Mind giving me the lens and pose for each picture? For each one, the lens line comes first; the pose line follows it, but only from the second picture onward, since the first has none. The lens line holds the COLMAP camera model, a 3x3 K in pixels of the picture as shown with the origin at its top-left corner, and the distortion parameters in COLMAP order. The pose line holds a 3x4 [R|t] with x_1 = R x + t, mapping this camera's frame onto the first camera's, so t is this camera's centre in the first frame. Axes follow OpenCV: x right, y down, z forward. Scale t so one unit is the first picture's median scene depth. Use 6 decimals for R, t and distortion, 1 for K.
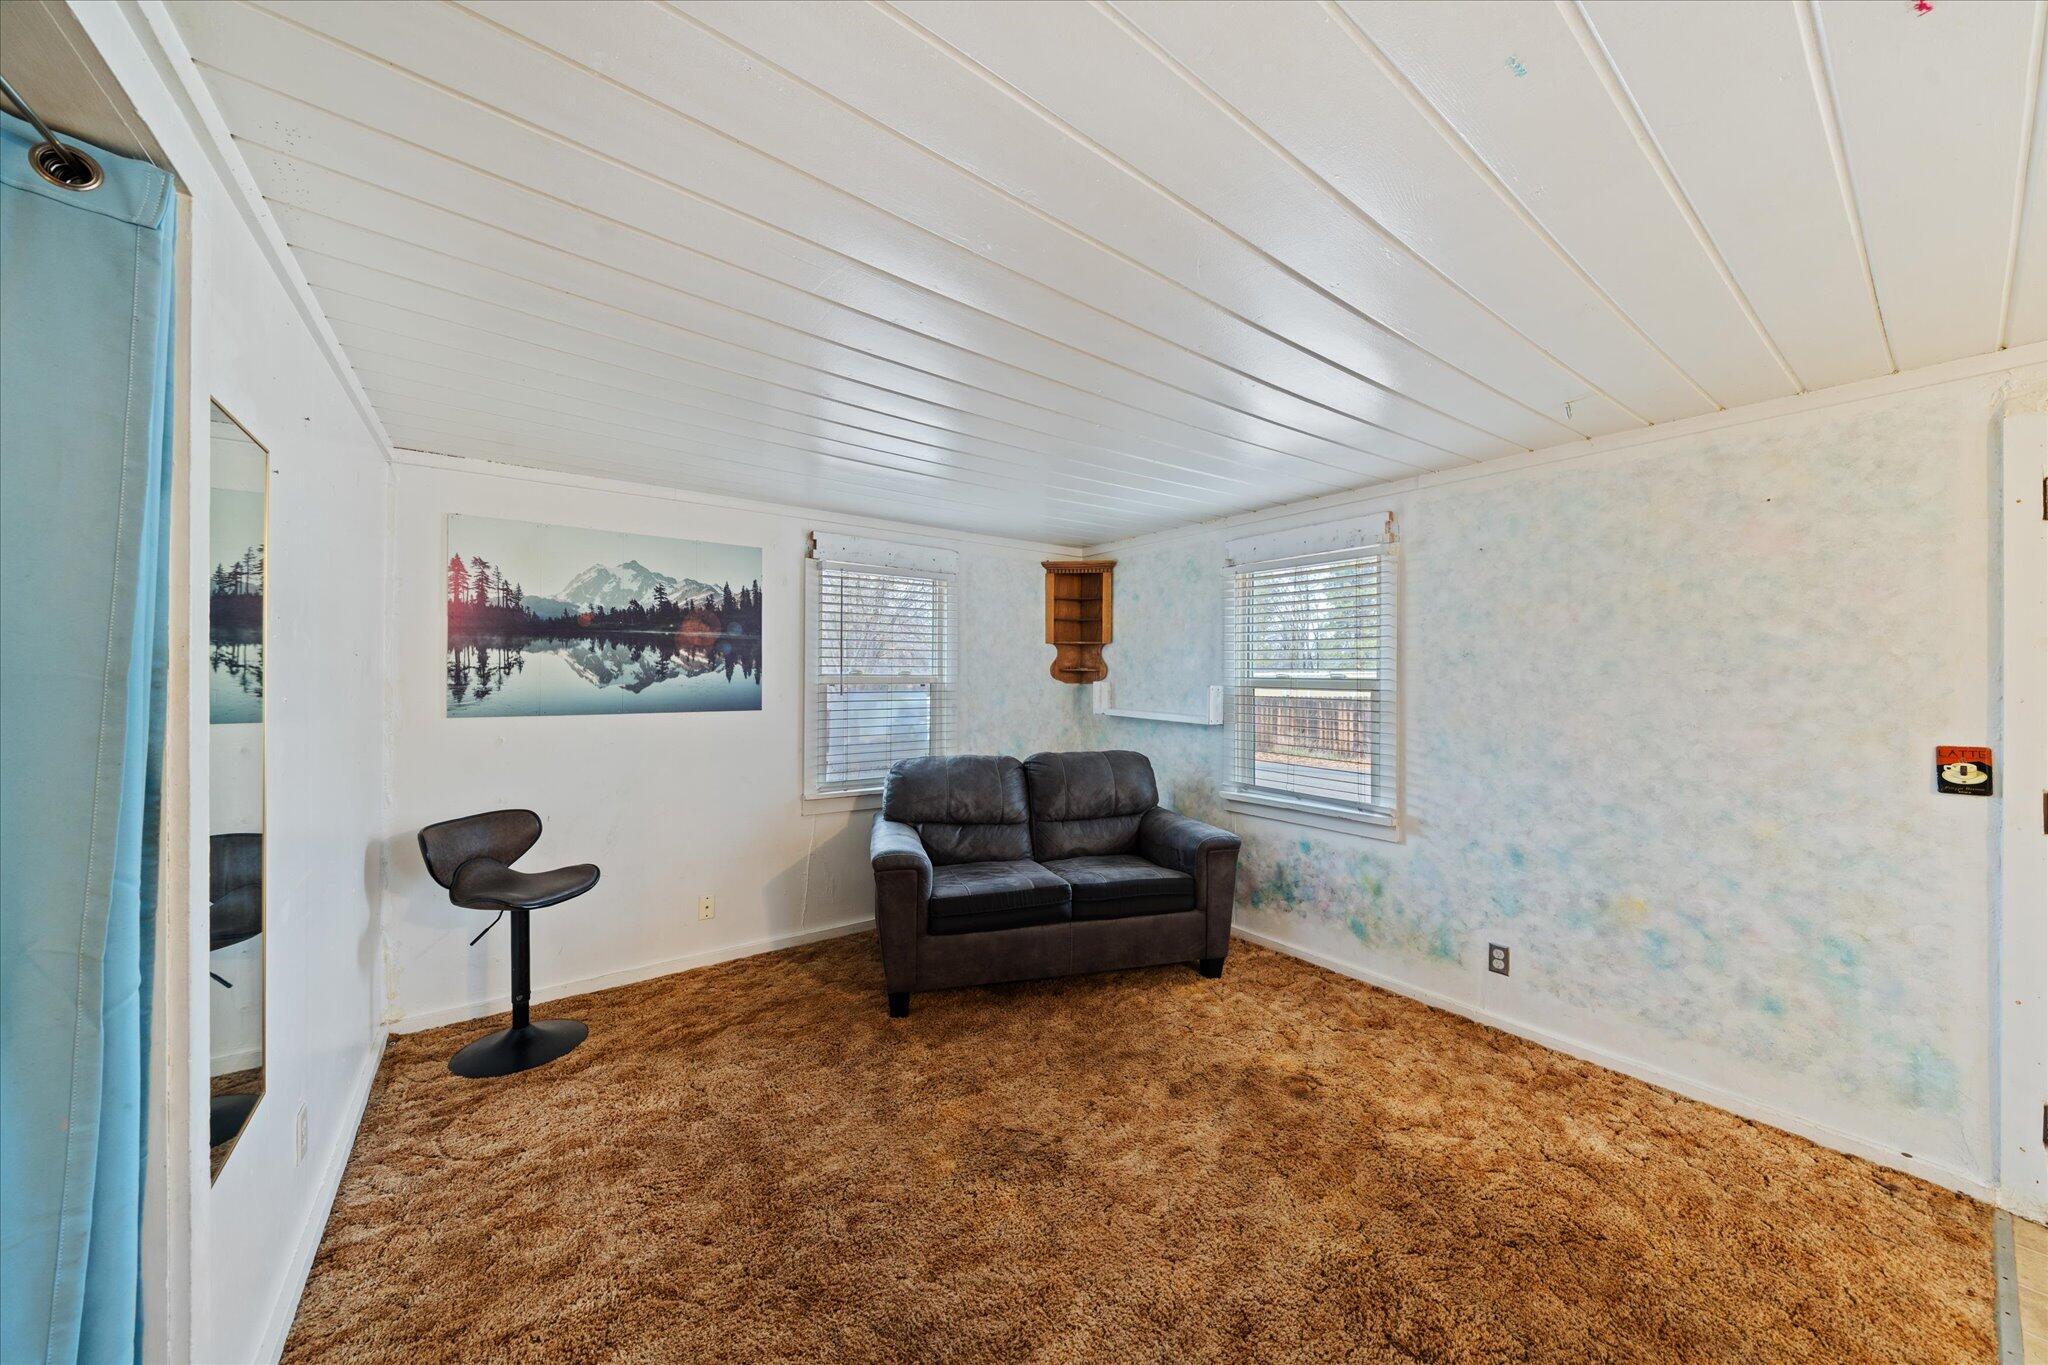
lens RADIAL K [[695.0, 0, 1018.6], [0, 695.0, 697.2], [0, 0, 1]] dist [0.000465, 0.000008]
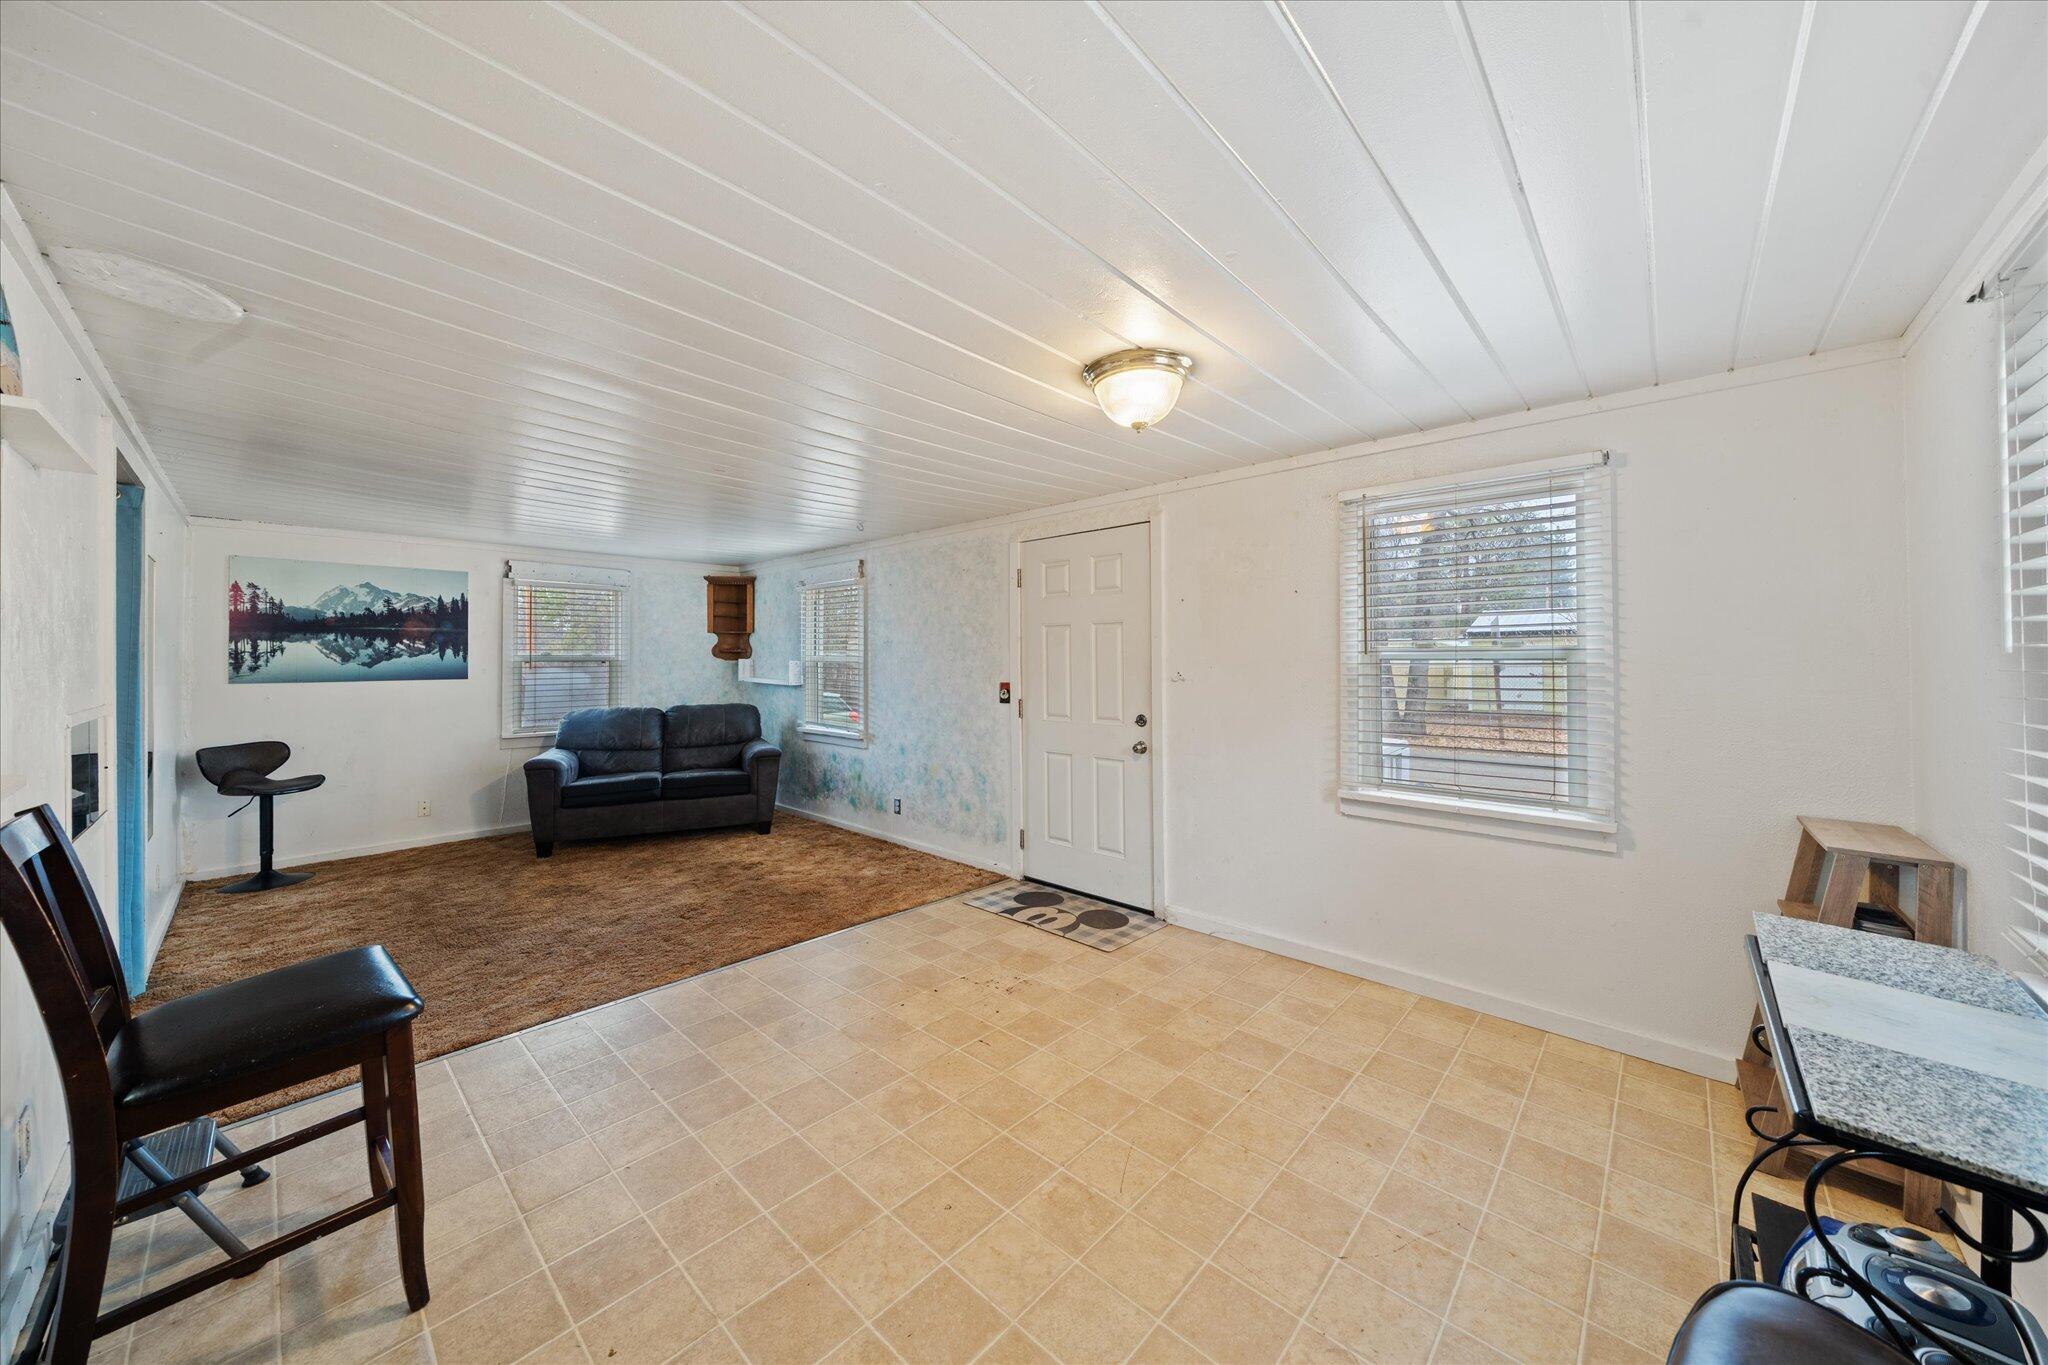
lens RADIAL K [[705.4, 0, 1012.2], [0, 705.4, 666.6], [0, 0, 1]] dist [-0.002055, -0.000141]
pose [[0.984217, -0.009689, 0.176702, 0.574769], [0.012385, 0.999823, -0.014162, 0.030613], [-0.176534, 0.016127, 0.984162, -0.786093]]
